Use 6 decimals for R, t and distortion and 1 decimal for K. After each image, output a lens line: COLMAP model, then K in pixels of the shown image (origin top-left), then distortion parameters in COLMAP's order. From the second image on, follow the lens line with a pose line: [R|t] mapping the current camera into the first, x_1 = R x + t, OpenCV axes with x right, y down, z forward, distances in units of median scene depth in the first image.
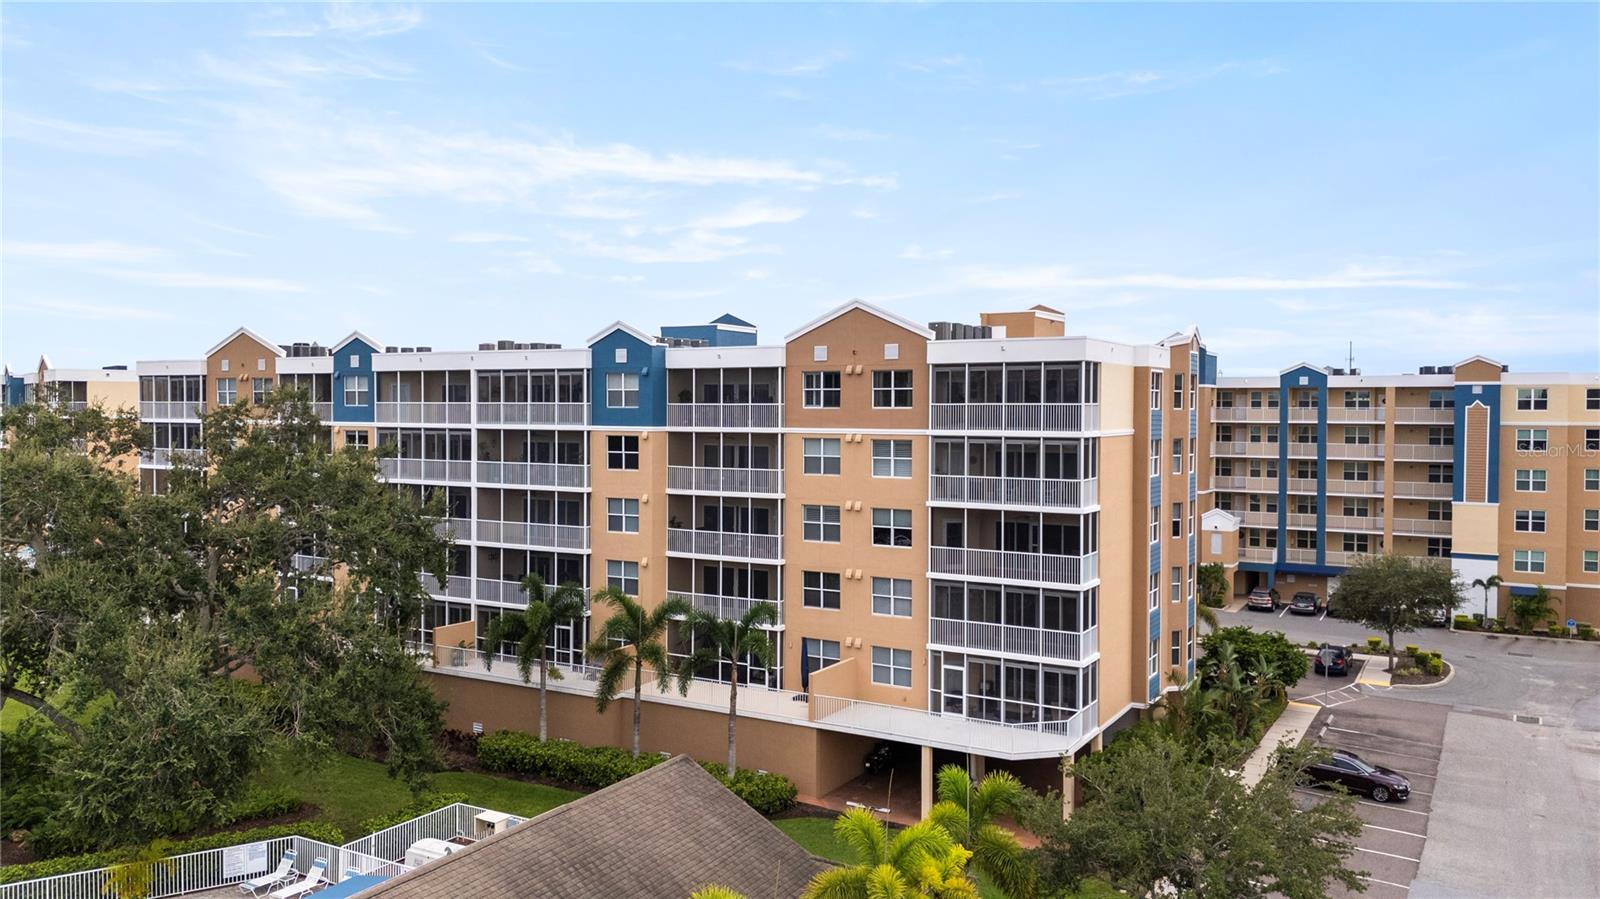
lens RADIAL K [[1150.9, 0, 800.0], [0, 1150.9, 449.5], [0, 0, 1]] dist [0.232618, -0.000698]
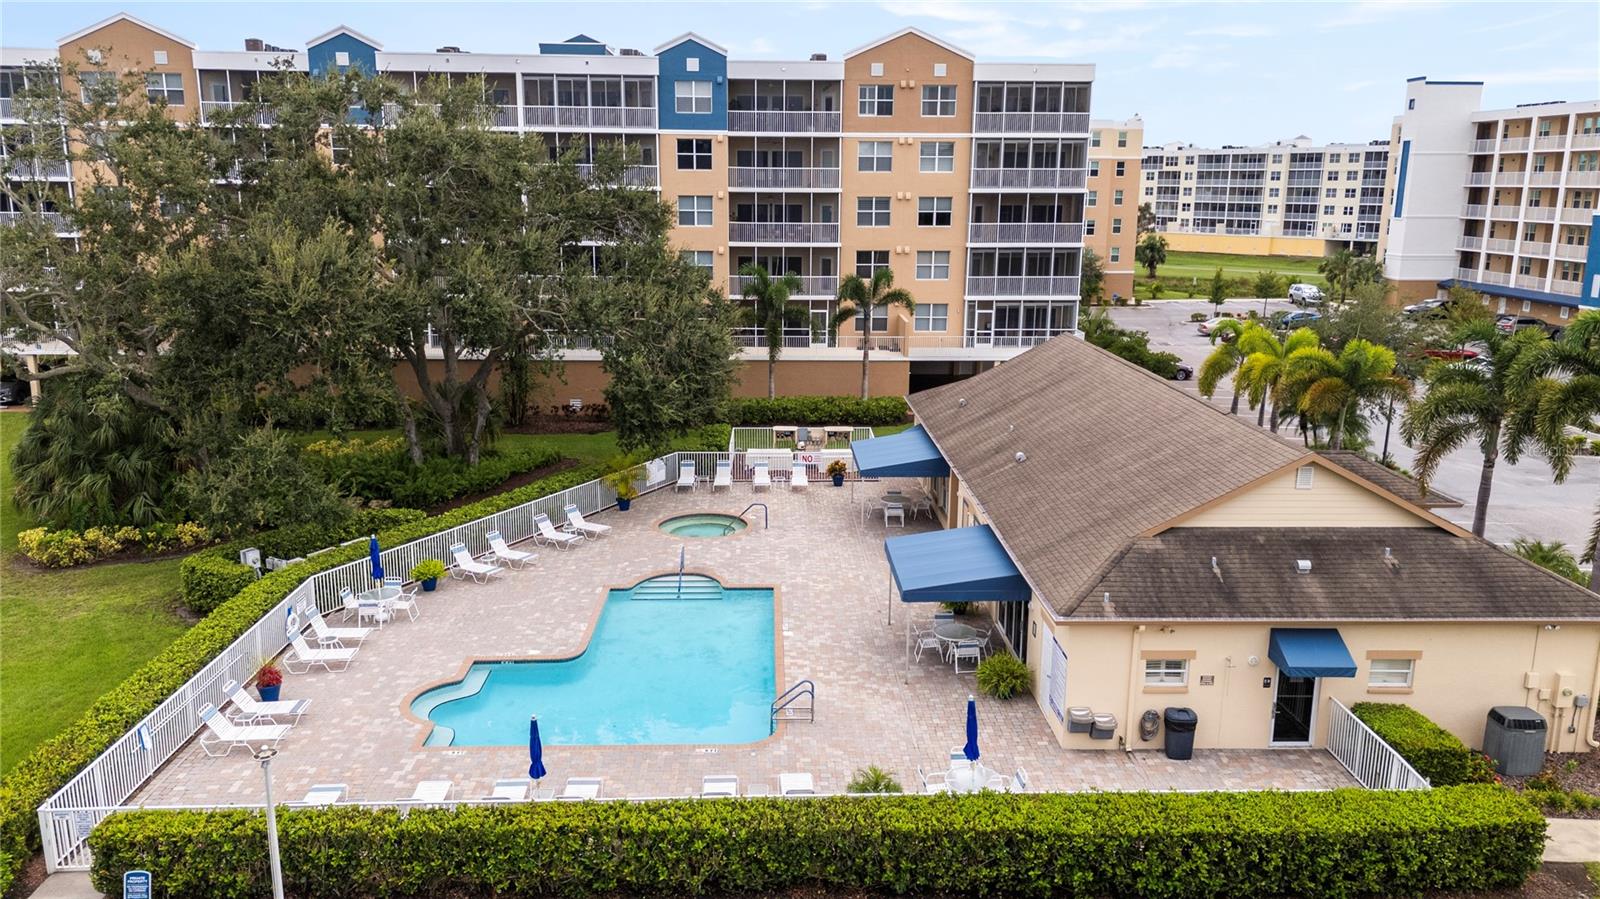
lens RADIAL K [[1163.2, 0, 800.0], [0, 1163.2, 449.5], [0, 0, 1]] dist [0.046165, -0.002235]
pose [[0.842572, -0.126164, 0.523598, -0.744099], [0.012636, 0.976539, 0.214968, 0.042891], [-0.538435, -0.174510, 0.824399, -0.053353]]
